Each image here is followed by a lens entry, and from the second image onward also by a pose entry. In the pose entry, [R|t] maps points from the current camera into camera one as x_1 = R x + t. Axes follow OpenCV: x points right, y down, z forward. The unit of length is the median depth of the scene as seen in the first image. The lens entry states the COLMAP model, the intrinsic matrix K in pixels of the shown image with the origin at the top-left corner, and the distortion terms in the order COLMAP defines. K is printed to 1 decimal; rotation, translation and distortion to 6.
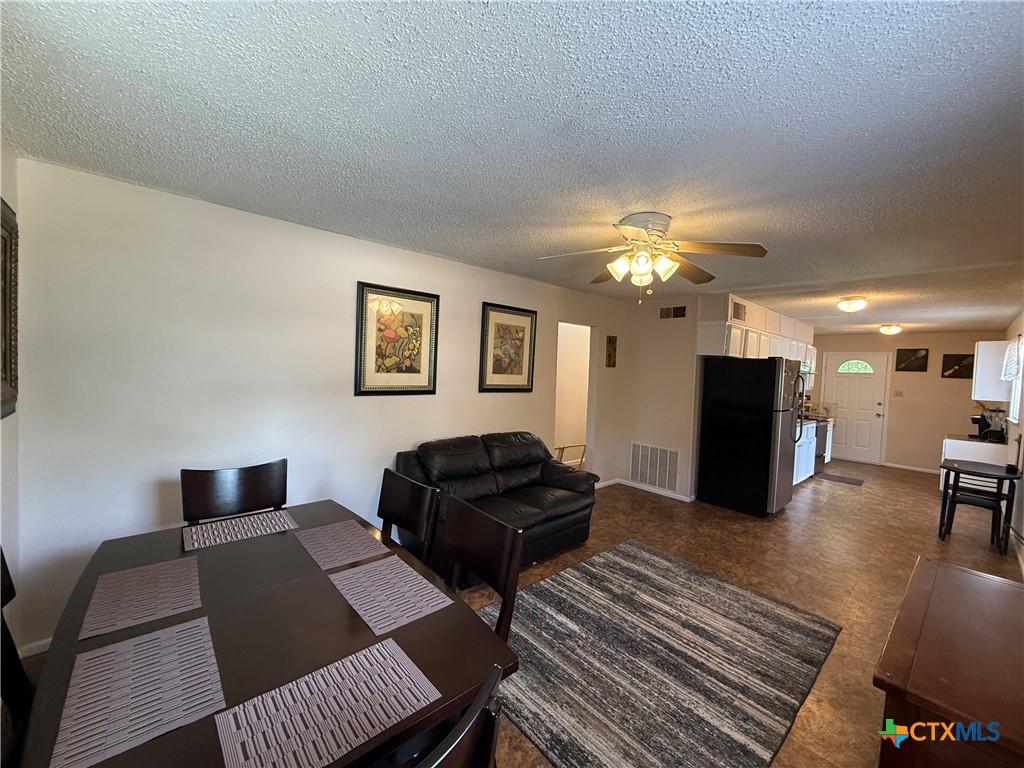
lens RADIAL K [[408.8, 0, 511.6], [0, 408.8, 382.7], [0, 0, 1]] dist [0.001417, -0.000626]
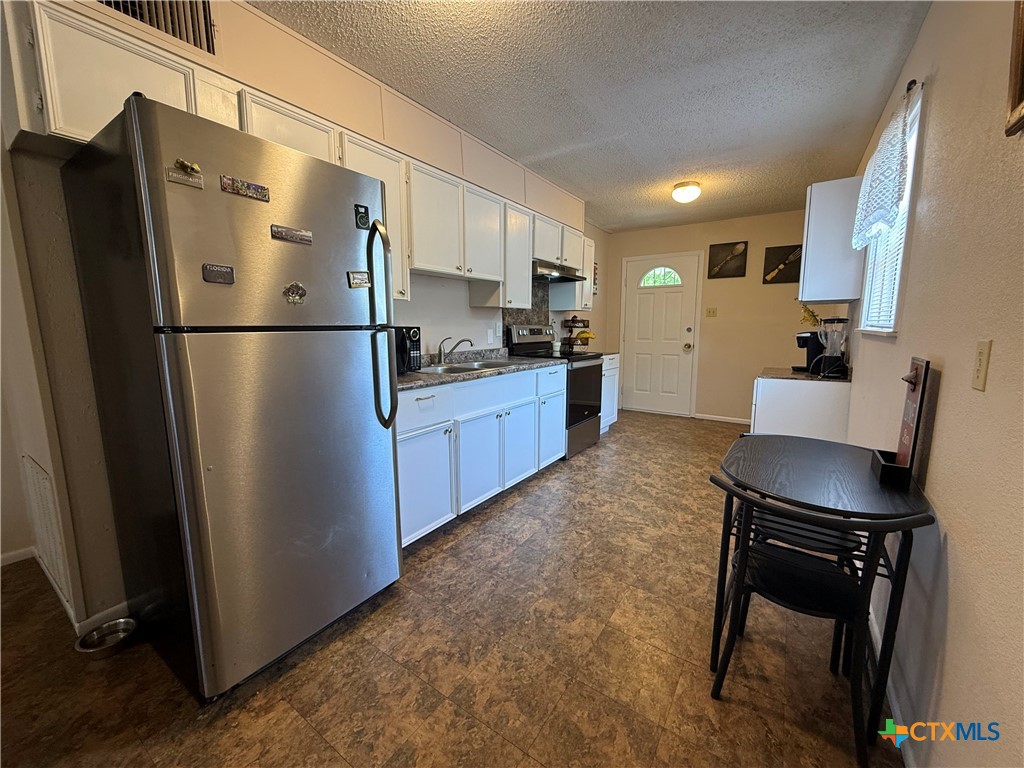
lens RADIAL K [[408.8, 0, 511.6], [0, 408.8, 382.7], [0, 0, 1]] dist [0.001417, -0.000626]
pose [[0.971064, -0.075813, 0.226466, 1.023489], [0.051008, 0.992234, 0.113447, 0.107875], [-0.233308, -0.098612, 0.967390, 0.907421]]
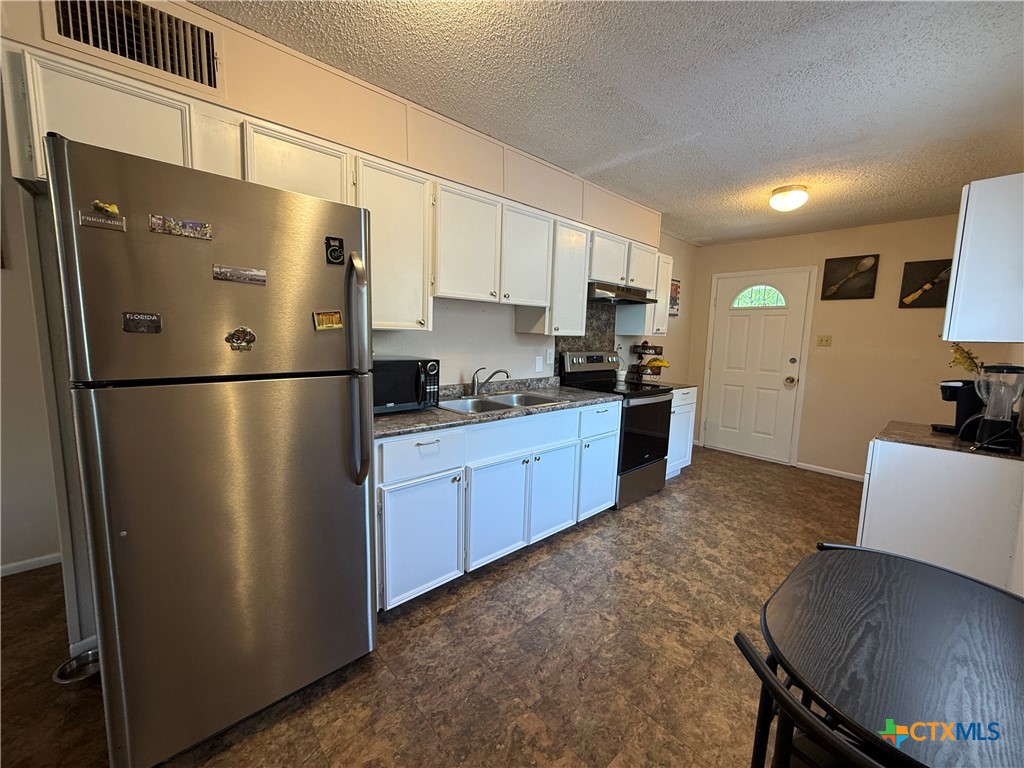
lens RADIAL K [[408.8, 0, 511.6], [0, 408.8, 382.7], [0, 0, 1]] dist [0.001417, -0.000626]
pose [[0.999858, -0.015219, 0.007201, 1.146840], [0.014567, 0.996414, 0.083347, 0.068071], [-0.008443, -0.083230, 0.996495, 0.987476]]
